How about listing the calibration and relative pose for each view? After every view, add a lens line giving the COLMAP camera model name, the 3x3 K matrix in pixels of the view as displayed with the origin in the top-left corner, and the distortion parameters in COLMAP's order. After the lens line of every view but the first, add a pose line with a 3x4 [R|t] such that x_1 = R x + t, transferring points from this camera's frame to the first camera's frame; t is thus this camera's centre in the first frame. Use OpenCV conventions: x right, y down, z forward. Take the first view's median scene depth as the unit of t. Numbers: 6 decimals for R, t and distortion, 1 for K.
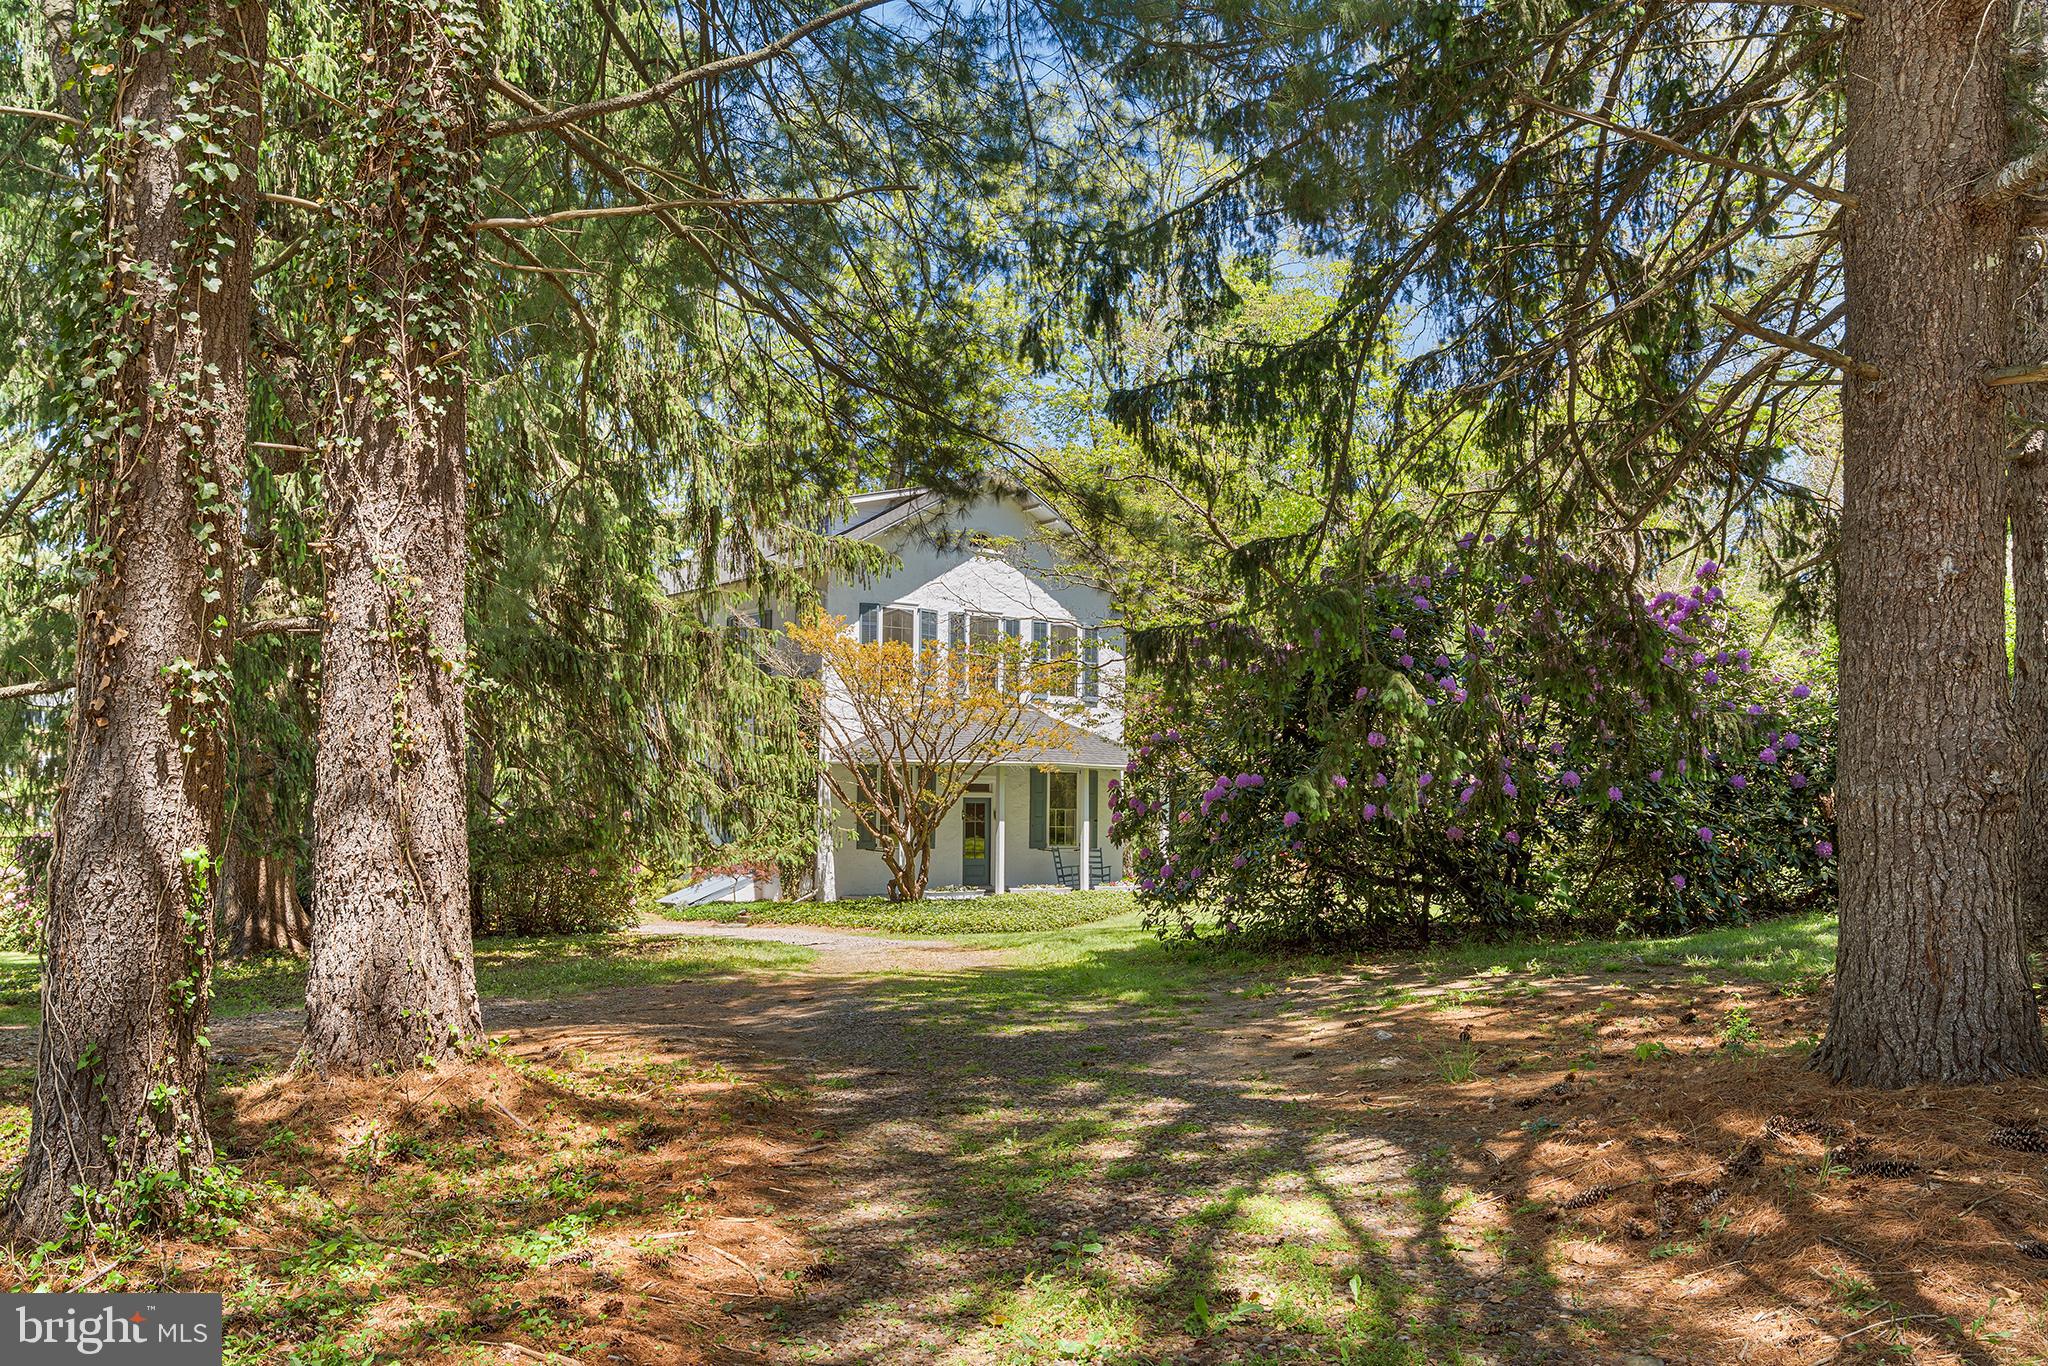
lens RADIAL K [[1835.7, 0, 1022.3], [0, 1835.7, 685.0], [0, 0, 1]] dist [-0.000088, 0.000099]
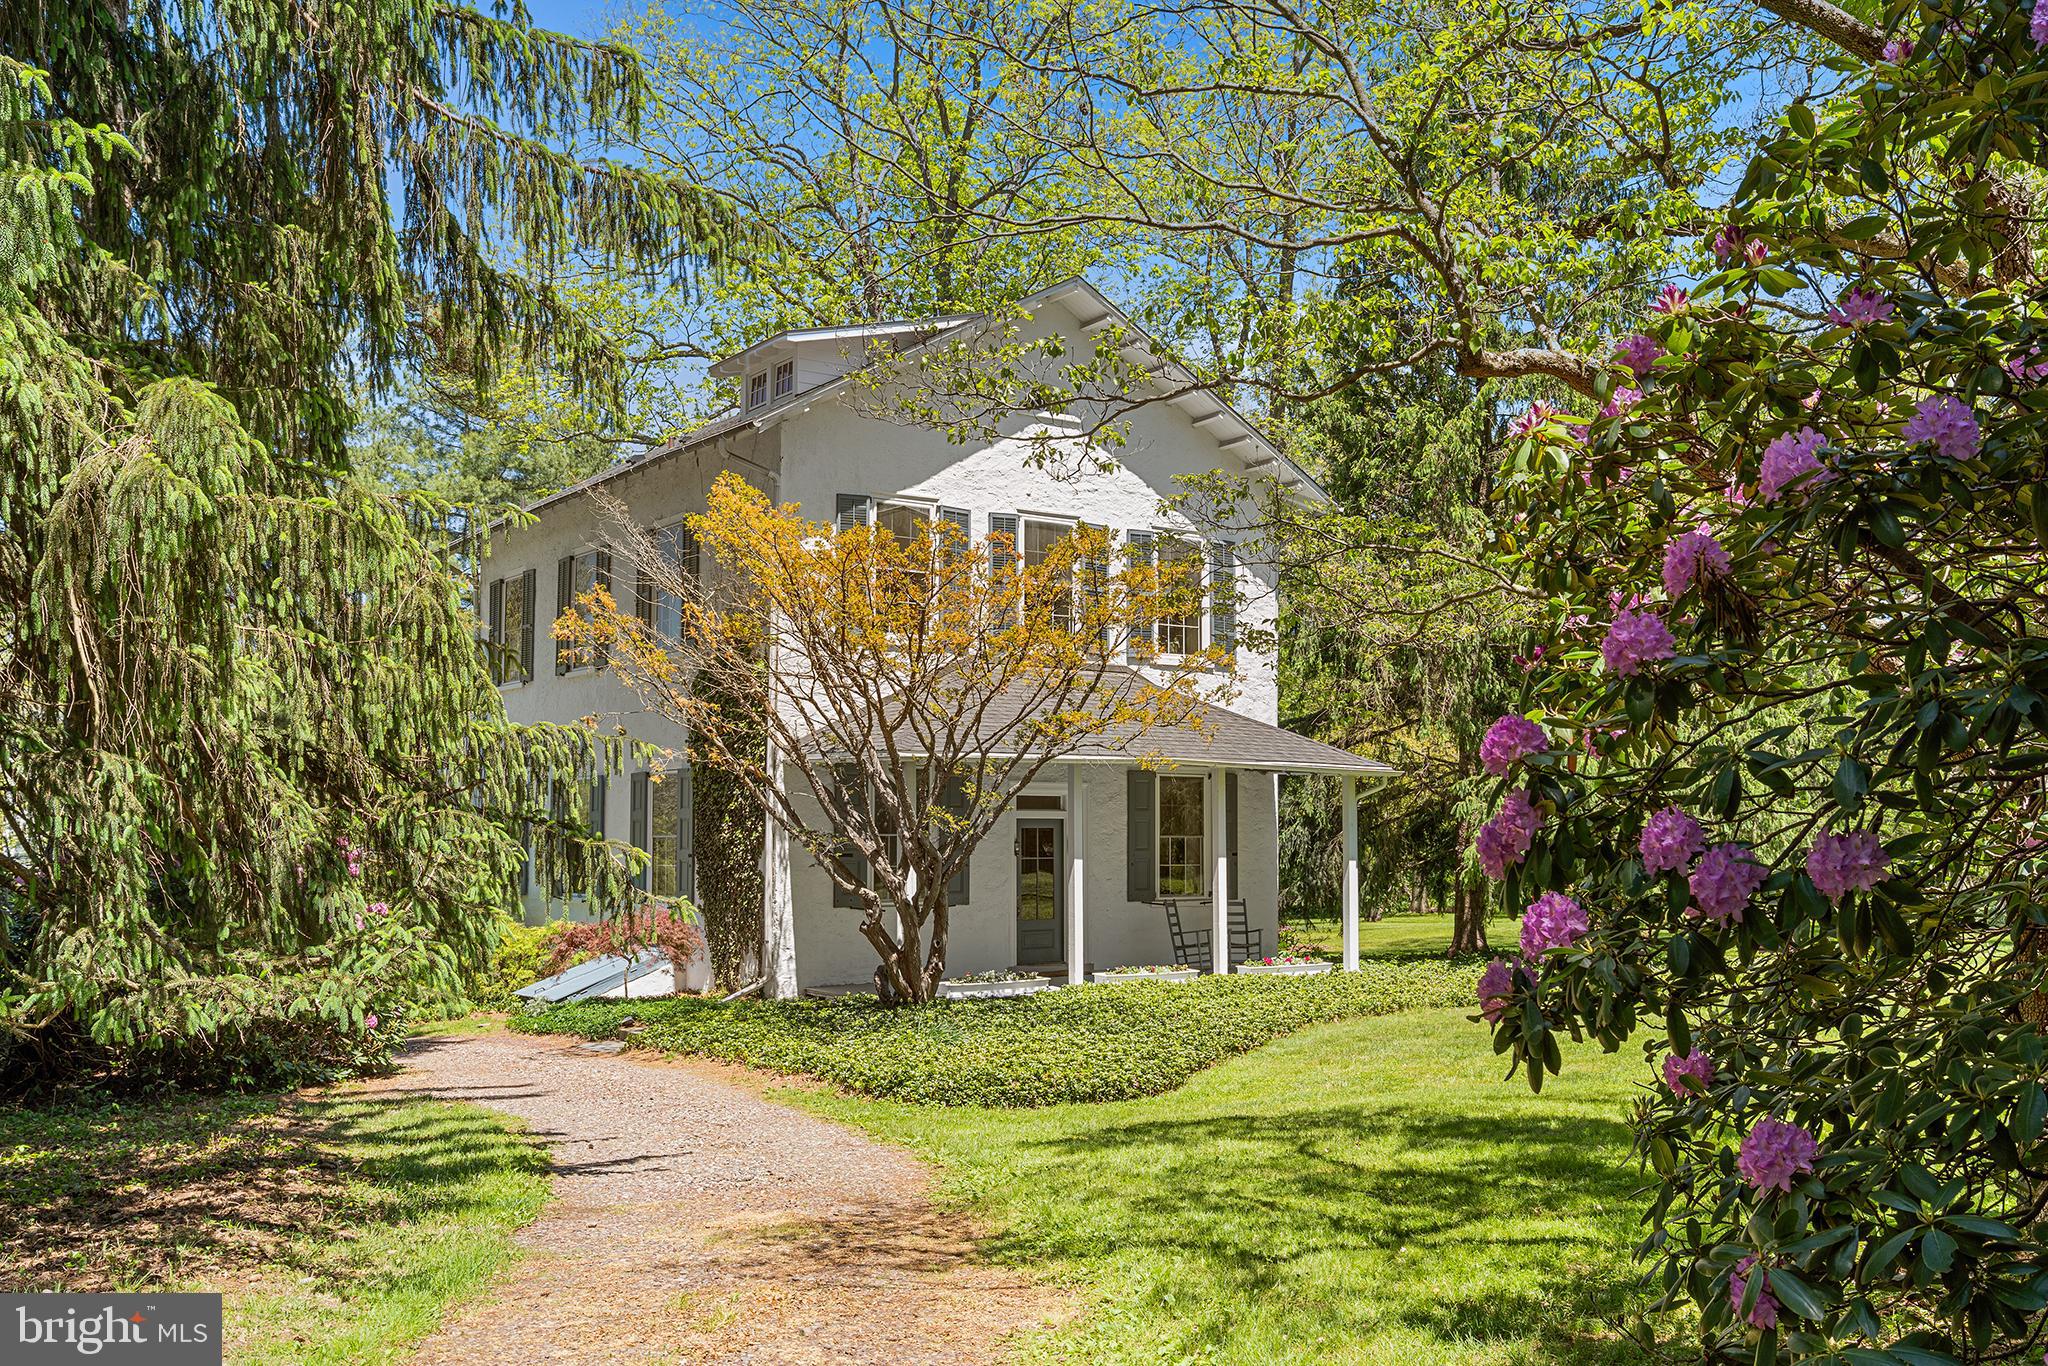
lens RADIAL K [[1862.0, 0, 1026.0], [0, 1862.0, 677.7], [0, 0, 1]] dist [-0.012571, 0.000000]
pose [[0.998248, -0.012802, -0.057763, 0.007128], [0.011942, 0.999813, -0.015214, 0.025056], [0.057947, 0.014497, 0.998214, 0.402006]]
